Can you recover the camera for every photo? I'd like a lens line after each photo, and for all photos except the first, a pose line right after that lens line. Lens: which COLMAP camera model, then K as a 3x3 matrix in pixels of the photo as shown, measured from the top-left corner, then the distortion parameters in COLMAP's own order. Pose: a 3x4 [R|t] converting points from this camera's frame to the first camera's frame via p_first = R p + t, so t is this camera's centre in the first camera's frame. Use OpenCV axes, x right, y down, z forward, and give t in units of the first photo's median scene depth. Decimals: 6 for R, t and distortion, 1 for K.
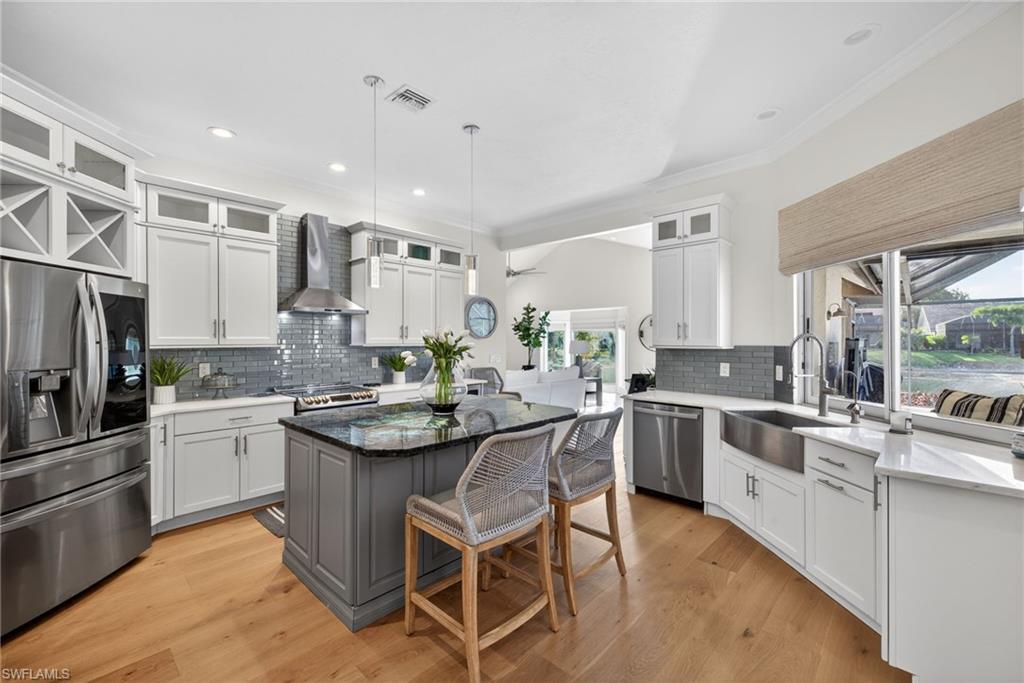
lens RADIAL K [[430.5, 0, 517.3], [0, 430.5, 339.1], [0, 0, 1]] dist [0.004062, -0.000941]
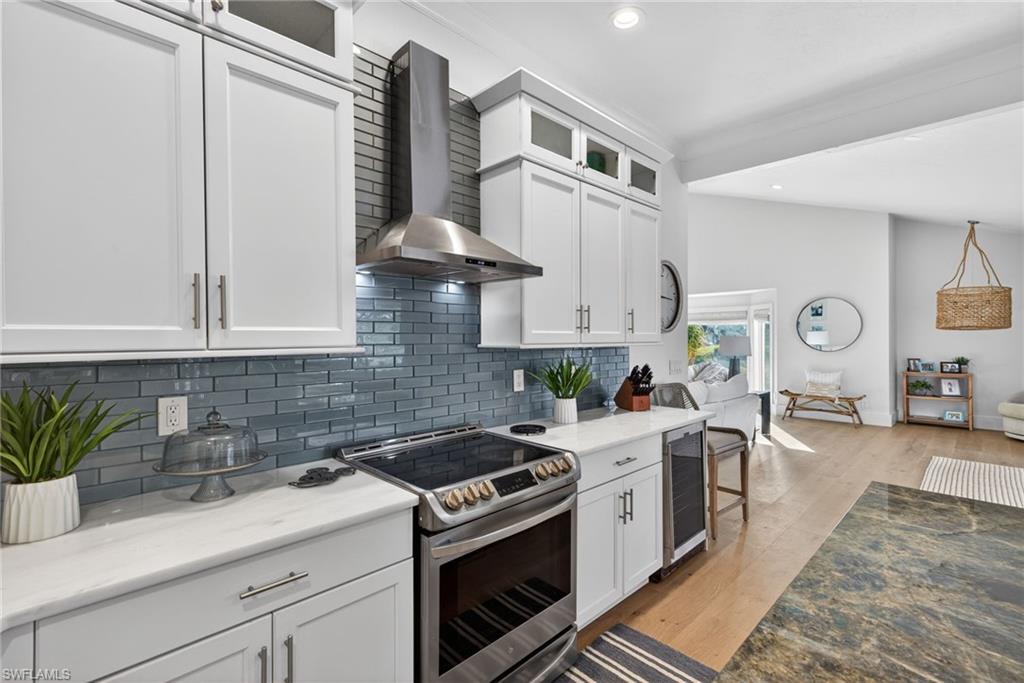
lens RADIAL K [[454.8, 0, 510.0], [0, 454.8, 339.8], [0, 0, 1]] dist [0.001877, 0.000294]
pose [[0.999011, -0.002476, -0.044394, -0.364760], [0.002898, 0.999951, 0.009434, 0.002663], [0.044368, -0.009553, 0.998970, 0.543142]]
